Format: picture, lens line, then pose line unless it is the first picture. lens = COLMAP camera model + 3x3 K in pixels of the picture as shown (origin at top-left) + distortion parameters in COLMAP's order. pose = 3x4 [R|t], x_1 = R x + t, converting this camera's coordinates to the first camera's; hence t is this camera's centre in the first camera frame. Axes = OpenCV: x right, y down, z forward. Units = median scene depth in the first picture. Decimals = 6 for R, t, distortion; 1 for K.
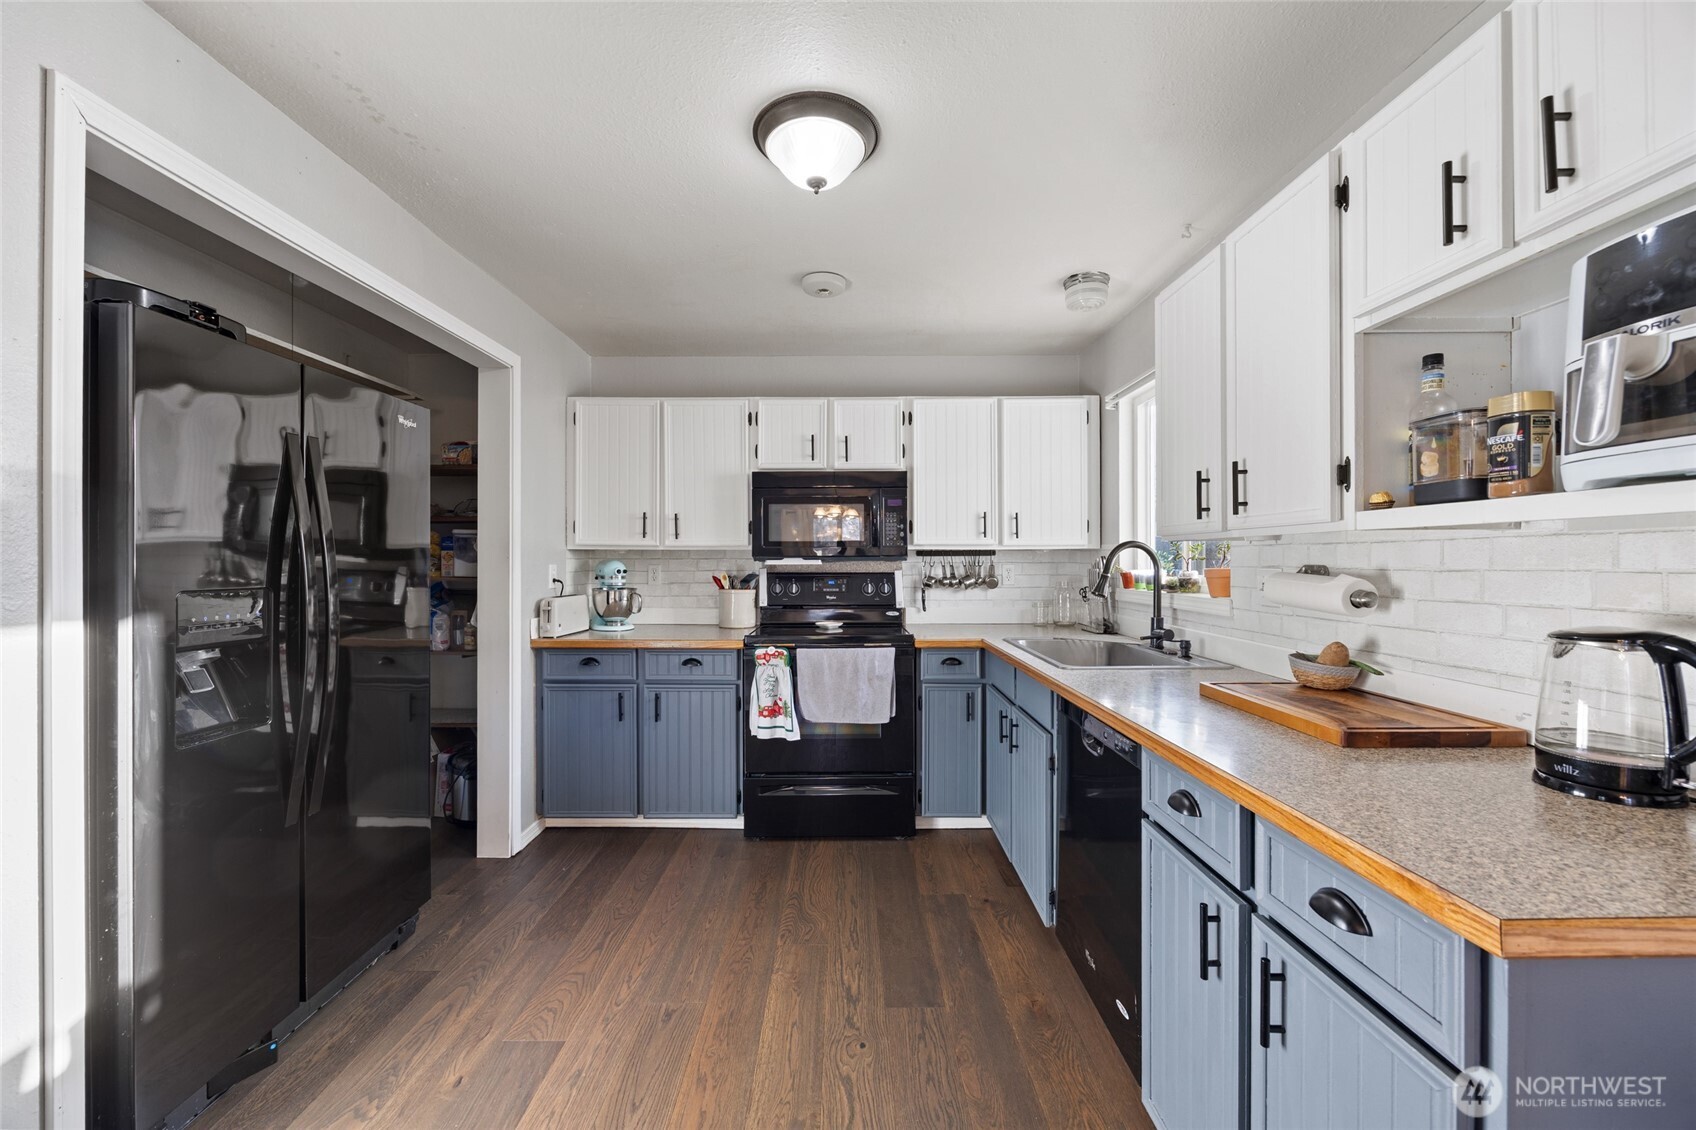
lens RADIAL K [[656.4, 0, 846.9], [0, 656.4, 562.4], [0, 0, 1]] dist [-0.006159, 0.000917]
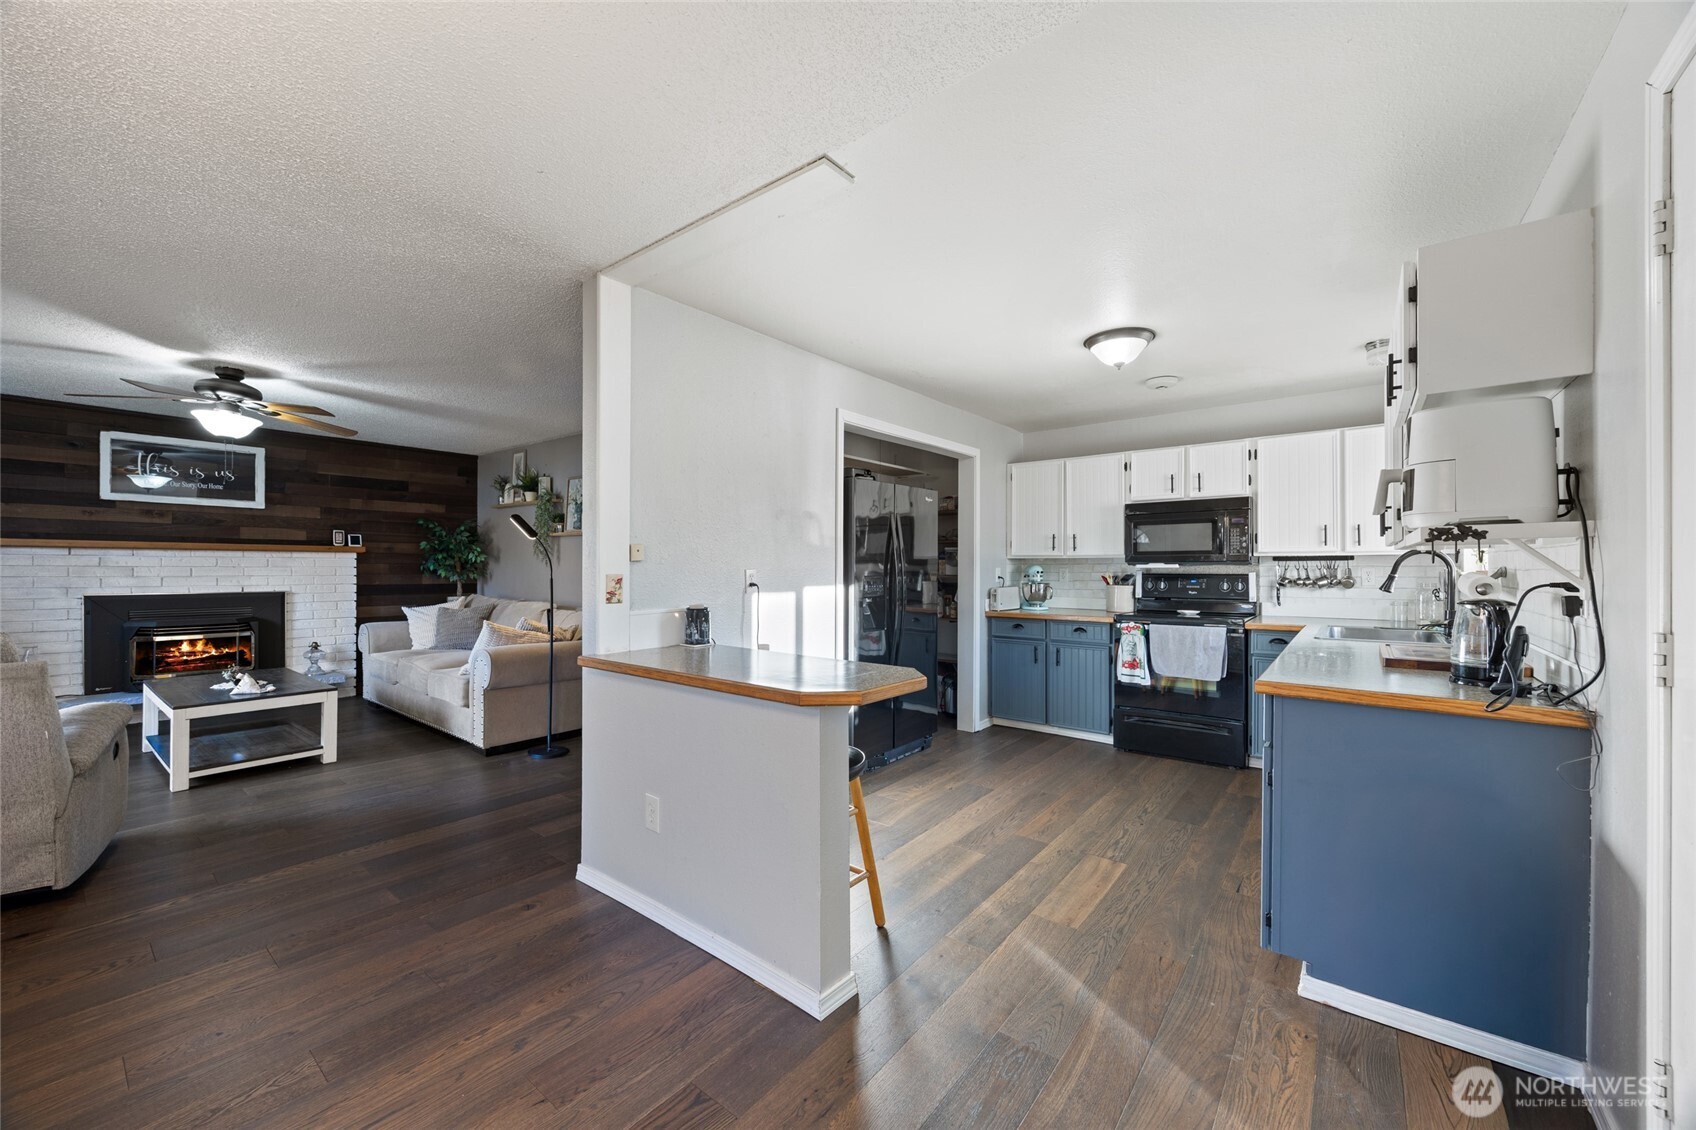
lens RADIAL K [[656.4, 0, 848.9], [0, 656.4, 569.8], [0, 0, 1]] dist [-0.006159, 0.000917]
pose [[0.781912, 0.003222, -0.623381, 0.313973], [-0.001855, 0.999994, 0.002842, 0.005342], [0.623387, -0.001066, 0.781913, -0.575973]]
